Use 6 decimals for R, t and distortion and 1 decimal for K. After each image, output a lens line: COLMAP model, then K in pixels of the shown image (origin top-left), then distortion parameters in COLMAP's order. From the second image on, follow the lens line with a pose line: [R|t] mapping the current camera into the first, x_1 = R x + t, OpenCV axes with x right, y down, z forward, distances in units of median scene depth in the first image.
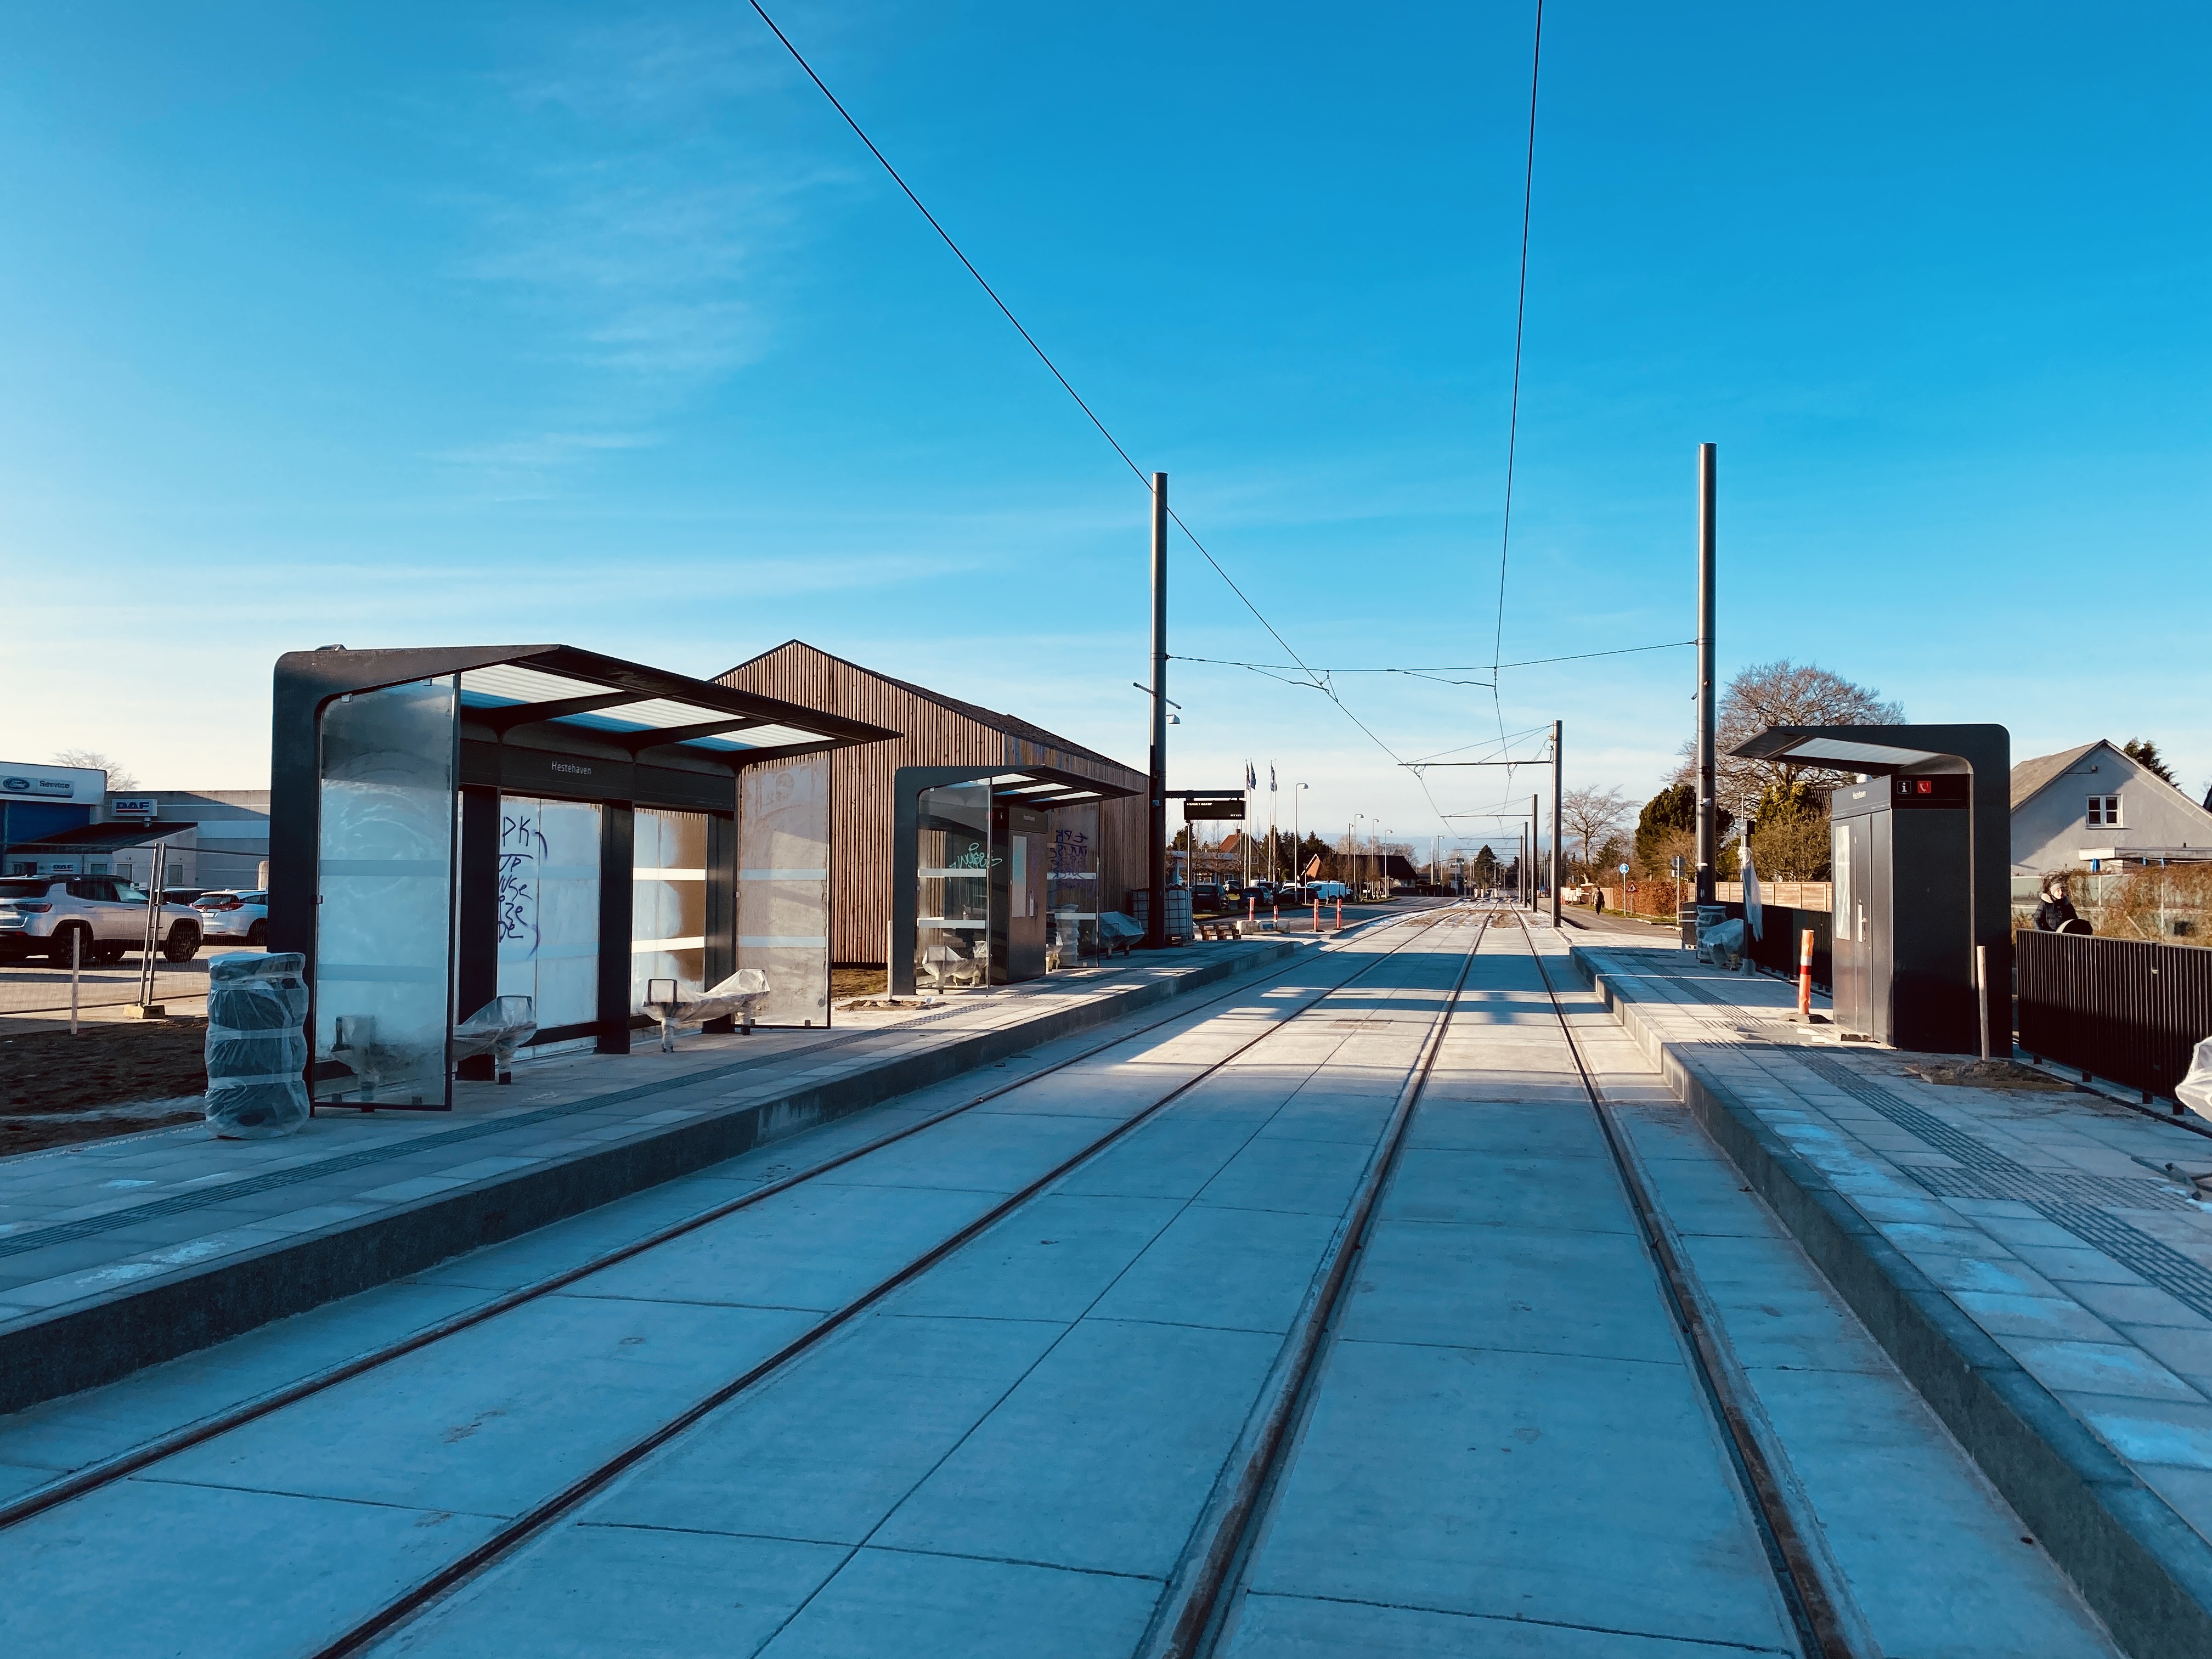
lens RADIAL K [[1697.9, 0, 1104.2], [0, 1697.9, 836.8], [0, 0, 1]] dist [0.028138, -0.031524]
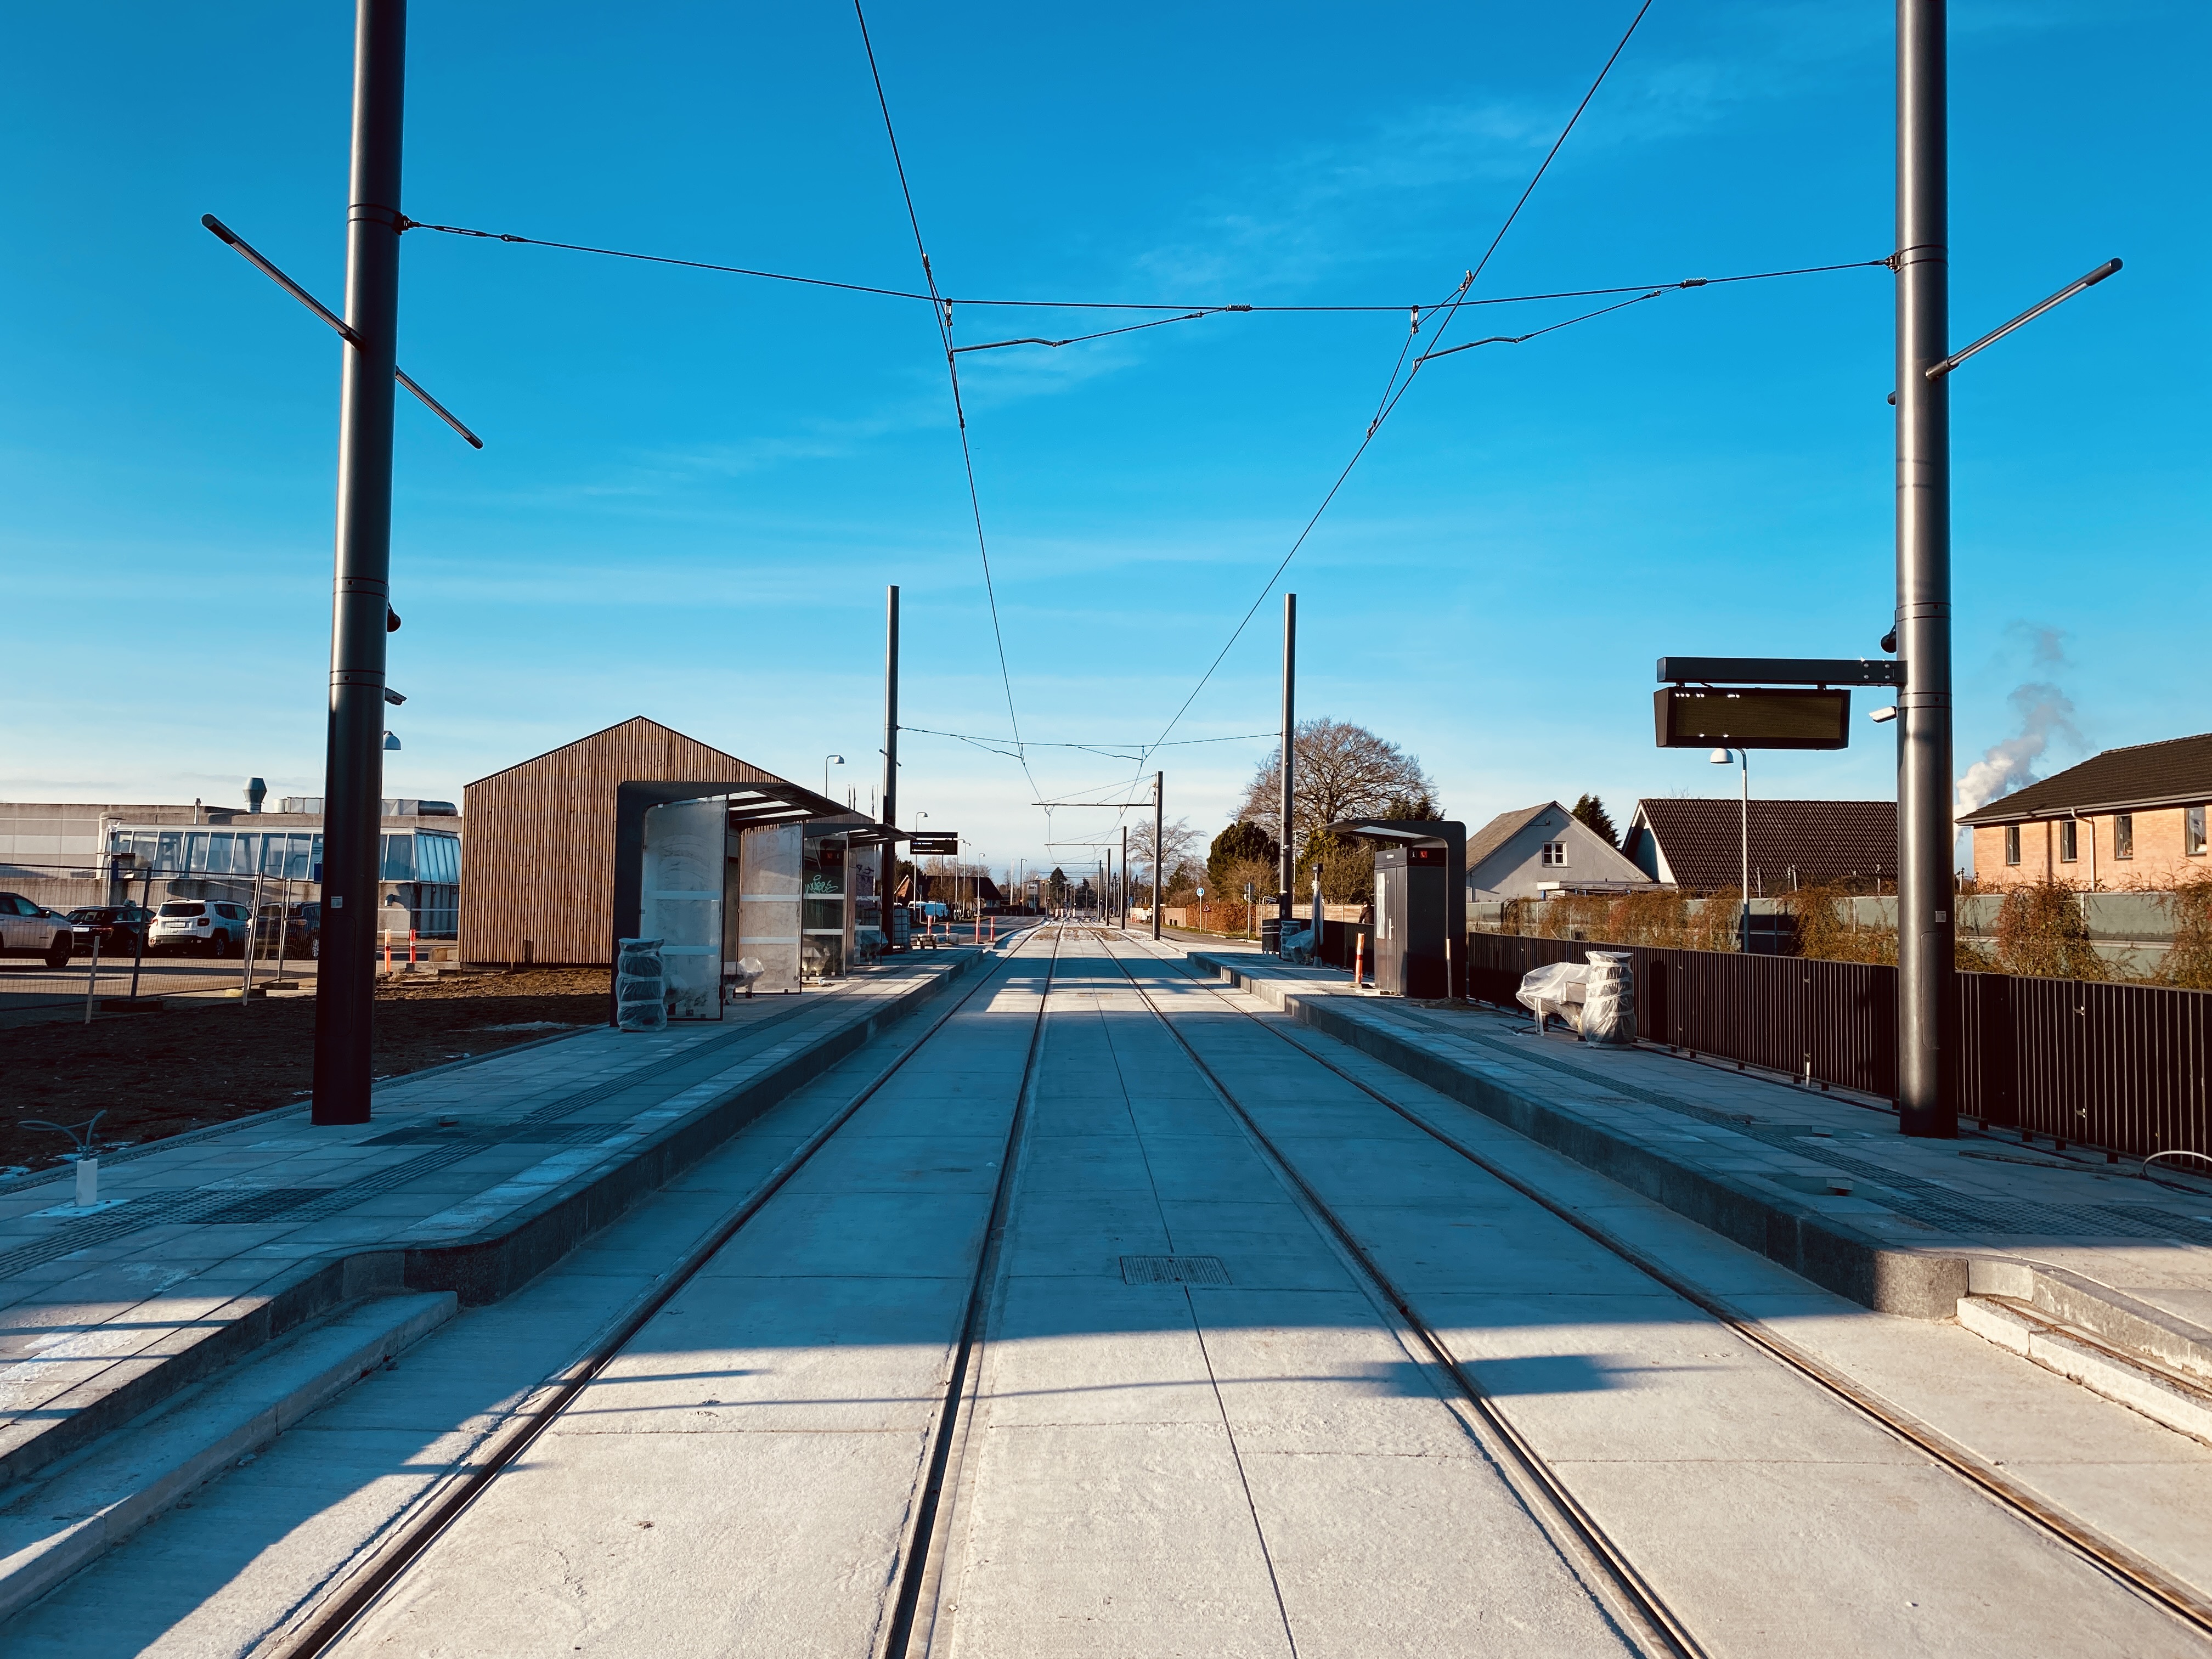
lens RADIAL K [[1697.9, 0, 1117.1], [0, 1697.9, 797.0], [0, 0, 1]] dist [0.028138, -0.031524]
pose [[0.965882, 0.022753, 0.257983, -0.289659], [-0.013793, 0.999239, -0.036488, -0.018441], [-0.258616, 0.031685, 0.965460, -0.634501]]
